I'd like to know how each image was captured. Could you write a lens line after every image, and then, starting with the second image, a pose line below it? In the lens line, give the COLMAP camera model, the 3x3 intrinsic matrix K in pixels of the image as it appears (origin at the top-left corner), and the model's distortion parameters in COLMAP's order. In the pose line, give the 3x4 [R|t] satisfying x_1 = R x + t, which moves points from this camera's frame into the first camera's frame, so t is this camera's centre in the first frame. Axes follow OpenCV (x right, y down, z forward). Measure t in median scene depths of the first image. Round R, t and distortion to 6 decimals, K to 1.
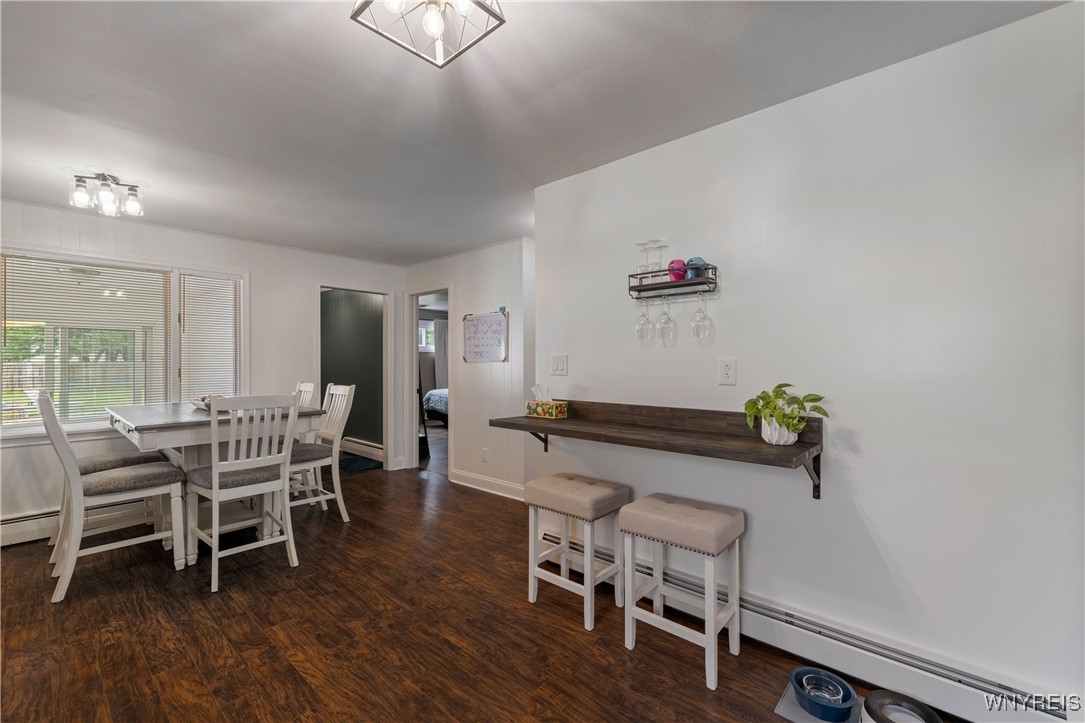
lens RADIAL K [[460.0, 0, 540.0], [0, 460.0, 360.6], [0, 0, 1]] dist [0.003862, -0.000236]
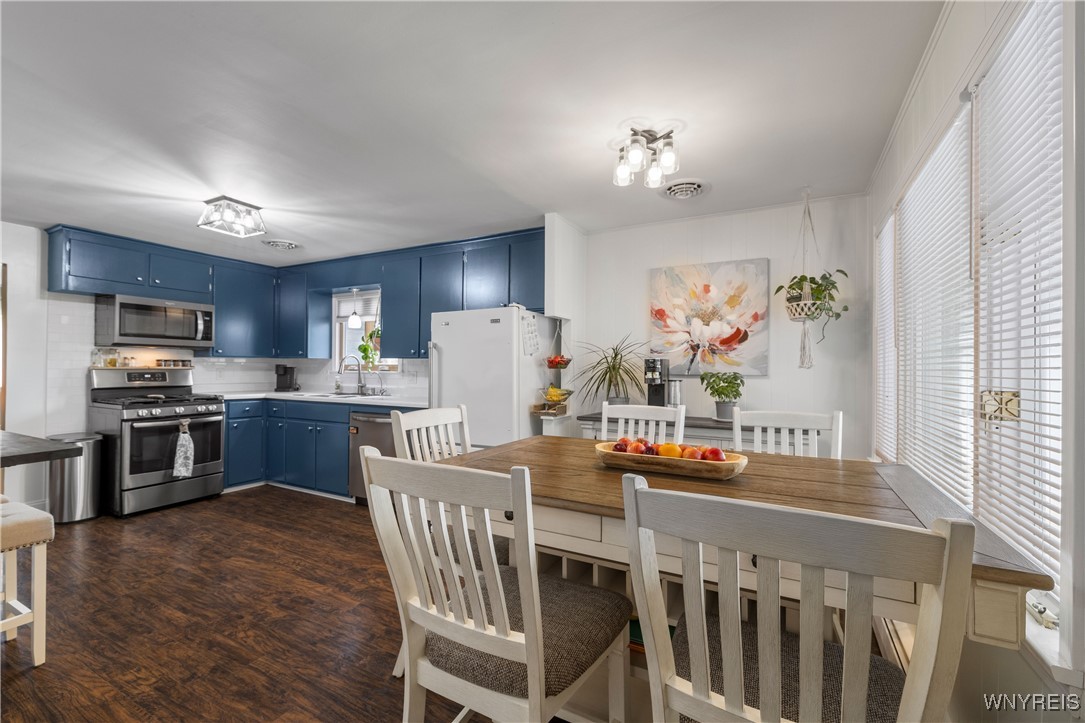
lens RADIAL K [[460.0, 0, 546.1], [0, 460.0, 364.6], [0, 0, 1]] dist [0.003862, -0.000236]
pose [[-0.970831, -0.006448, -0.239676, -0.514661], [-0.004226, 0.999943, -0.009783, 0.004063], [0.239726, -0.008485, -0.970804, 1.515952]]
